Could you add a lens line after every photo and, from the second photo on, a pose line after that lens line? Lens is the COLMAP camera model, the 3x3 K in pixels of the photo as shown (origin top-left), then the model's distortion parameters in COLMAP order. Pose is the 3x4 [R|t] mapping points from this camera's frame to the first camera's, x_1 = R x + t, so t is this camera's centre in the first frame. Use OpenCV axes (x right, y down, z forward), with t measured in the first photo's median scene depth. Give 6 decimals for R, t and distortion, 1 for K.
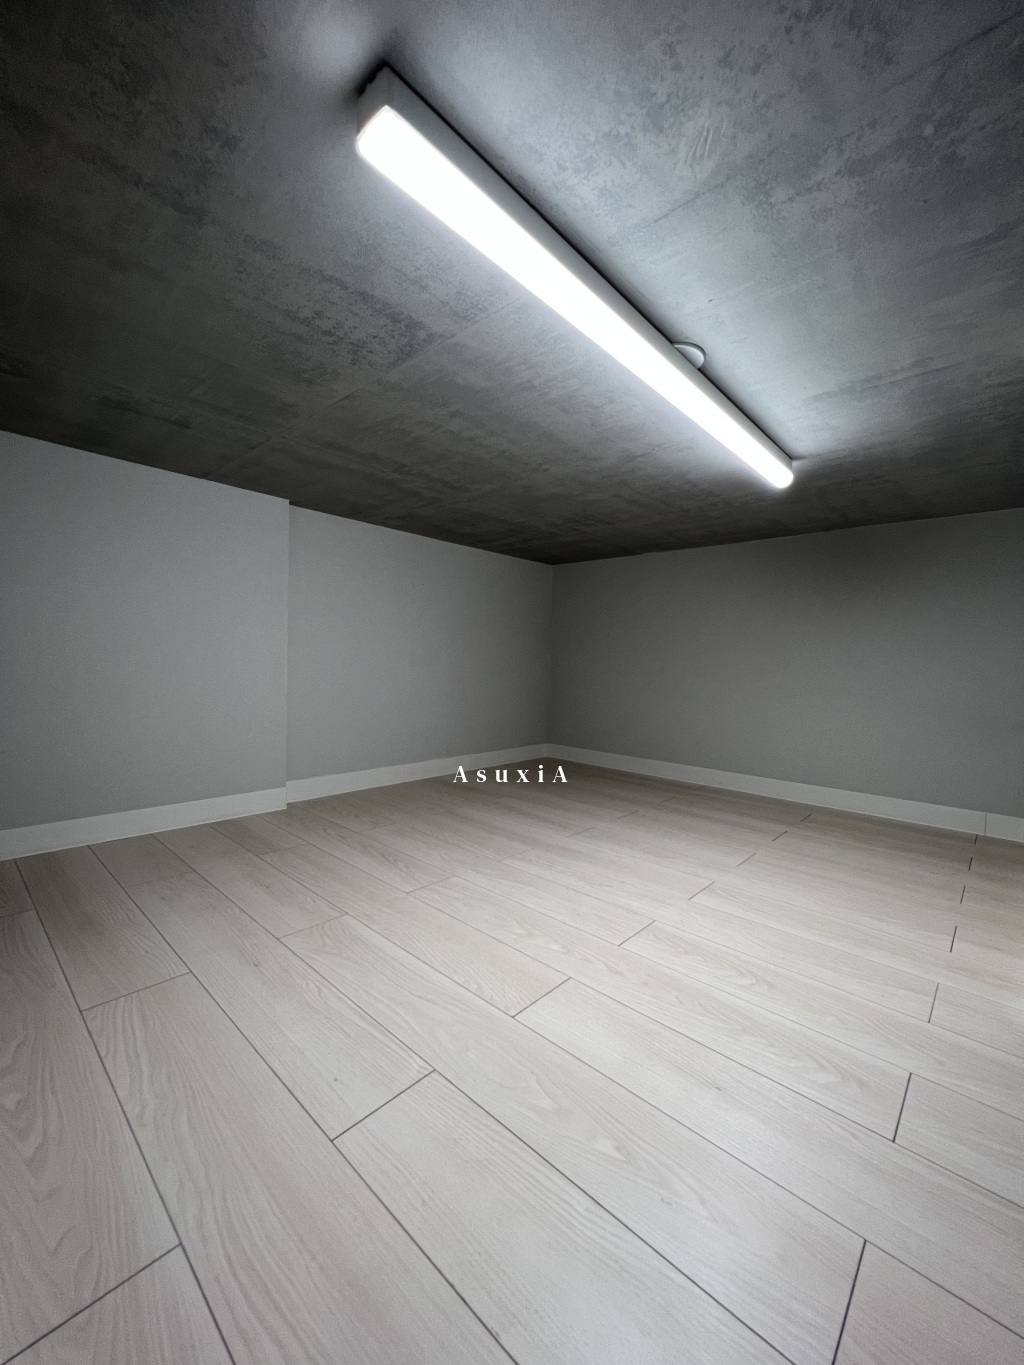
lens RADIAL K [[545.9, 0, 516.3], [0, 545.9, 682.3], [0, 0, 1]] dist [-0.002148, 0.000881]
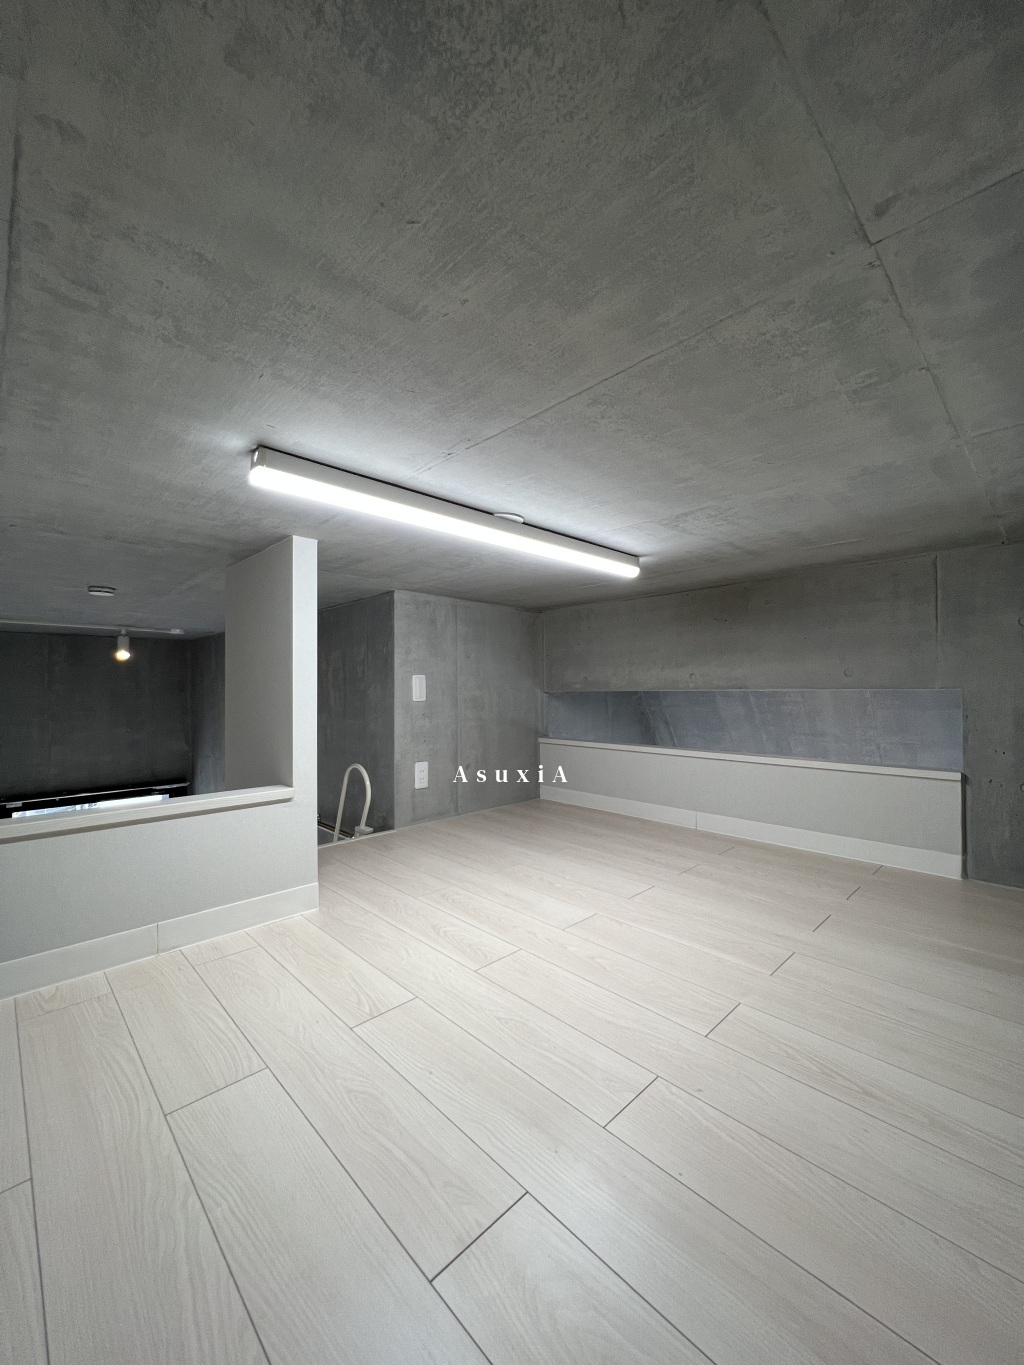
lens RADIAL K [[545.9, 0, 516.3], [0, 545.9, 682.3], [0, 0, 1]] dist [-0.002148, 0.000881]
pose [[-0.997960, -0.020304, 0.060521, 0.119523], [-0.018555, 0.999398, 0.029321, -0.150815], [-0.061080, 0.028138, -0.997736, 1.986742]]
